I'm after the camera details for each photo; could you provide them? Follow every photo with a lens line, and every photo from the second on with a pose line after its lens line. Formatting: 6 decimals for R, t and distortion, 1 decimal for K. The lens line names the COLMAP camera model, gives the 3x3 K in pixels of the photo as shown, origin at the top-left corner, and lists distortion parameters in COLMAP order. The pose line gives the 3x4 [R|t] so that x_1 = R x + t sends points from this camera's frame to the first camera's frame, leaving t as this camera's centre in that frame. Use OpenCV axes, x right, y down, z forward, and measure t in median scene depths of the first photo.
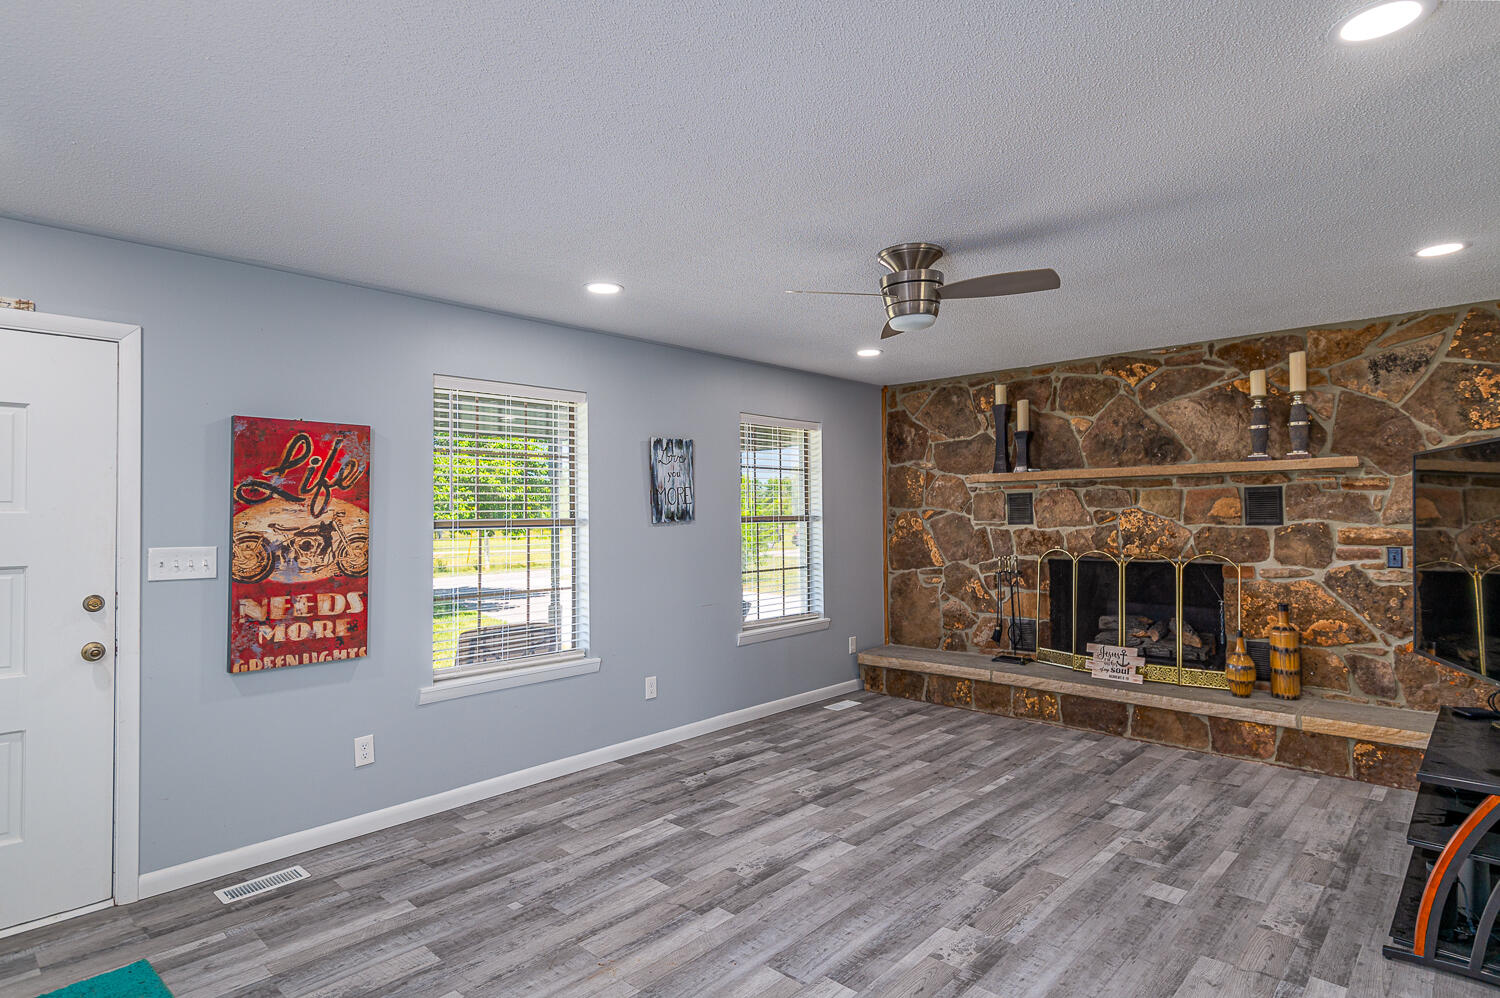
lens RADIAL K [[785.5, 0, 750.0], [0, 785.5, 499.0], [0, 0, 1]] dist [0.060948, -0.021000]
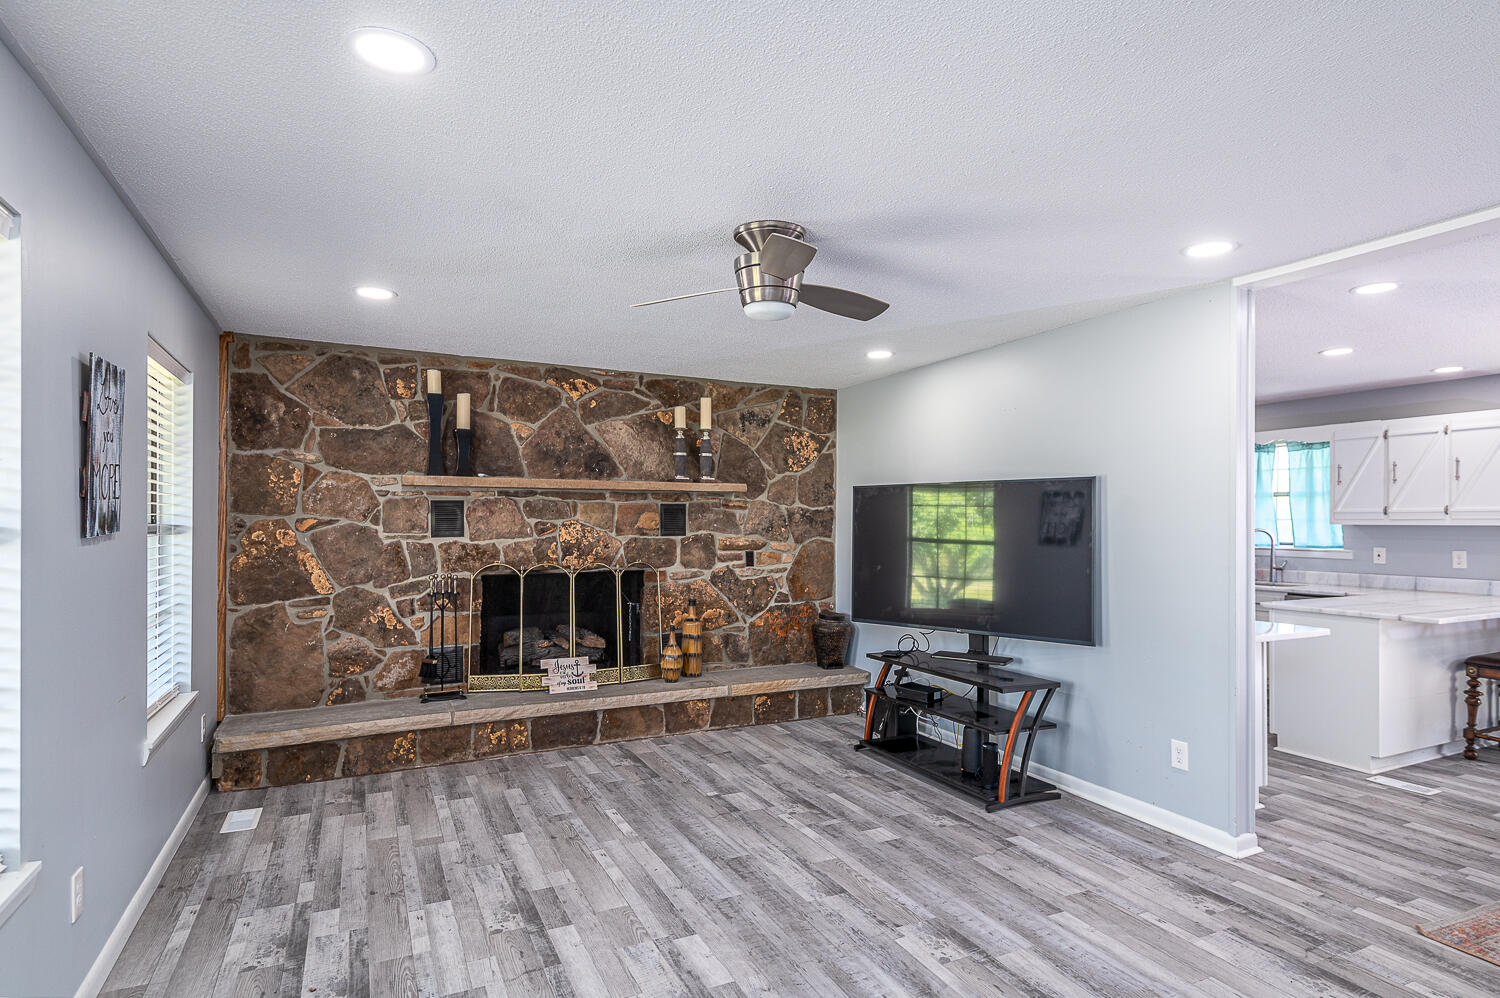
lens RADIAL K [[805.1, 0, 745.1], [0, 805.1, 519.1], [0, 0, 1]] dist [0.051770, -0.022887]
pose [[0.356618, 0.015265, 0.934126, -0.501902], [-0.024878, 0.999667, -0.006839, 0.014517], [-0.933919, -0.020801, 0.356879, 0.528805]]
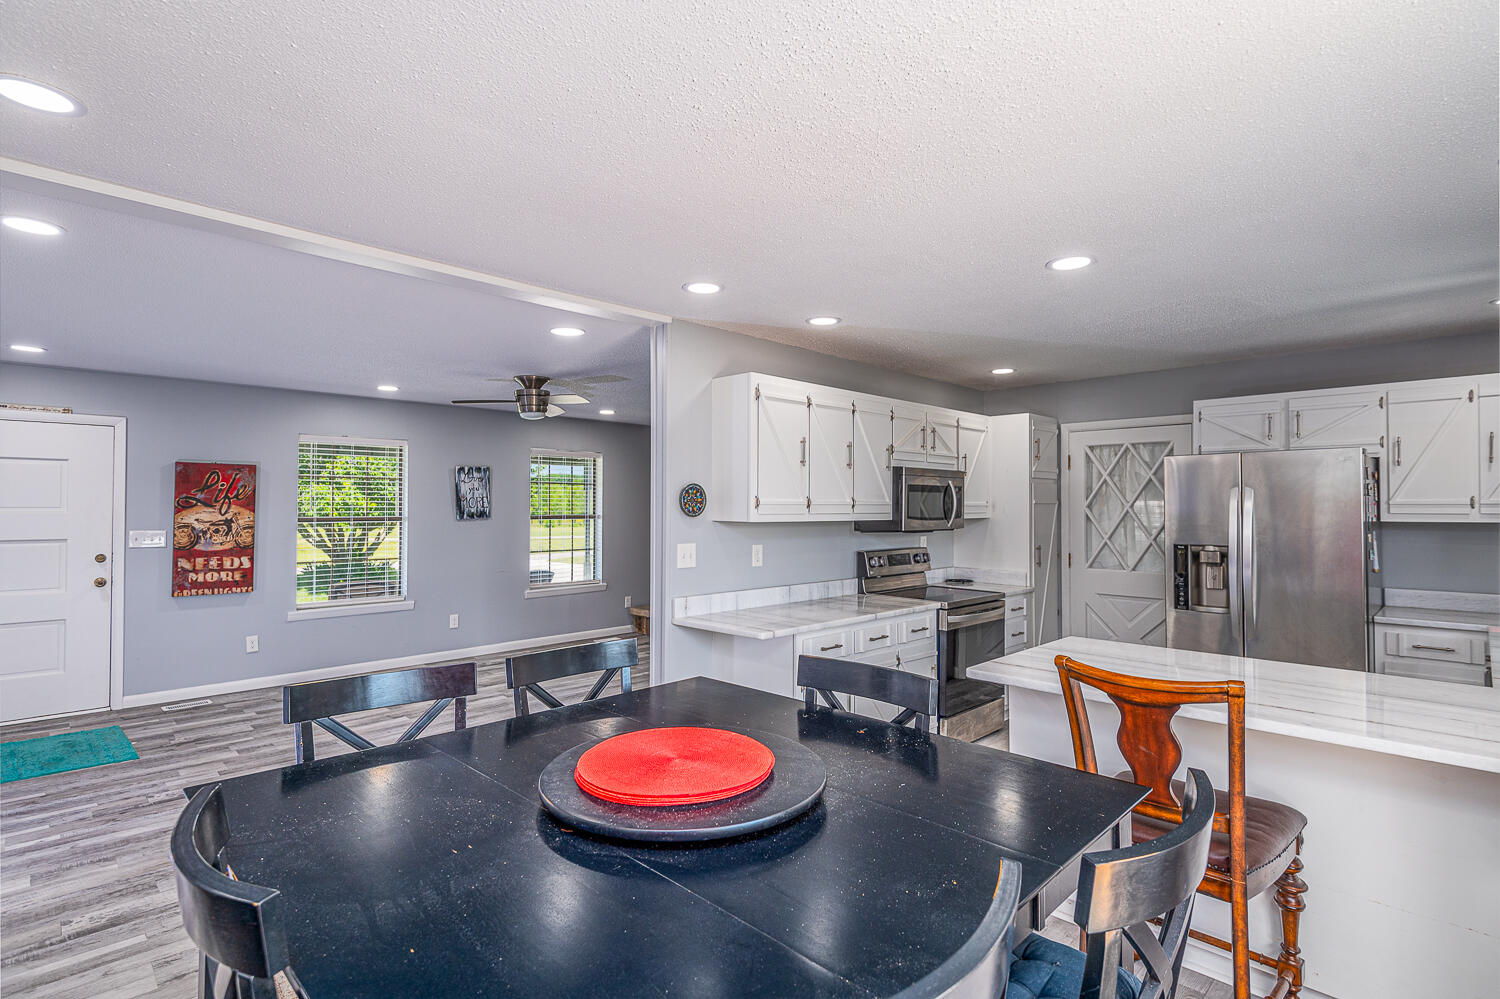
lens RADIAL K [[734.2, 0, 750.0], [0, 734.2, 499.5], [0, 0, 1]] dist [0.020632, -0.001229]
pose [[0.999662, 0.011218, -0.023445, 0.579787], [-0.010997, 0.999894, 0.009564, -0.035614], [0.023550, -0.009302, 0.999679, -0.555972]]
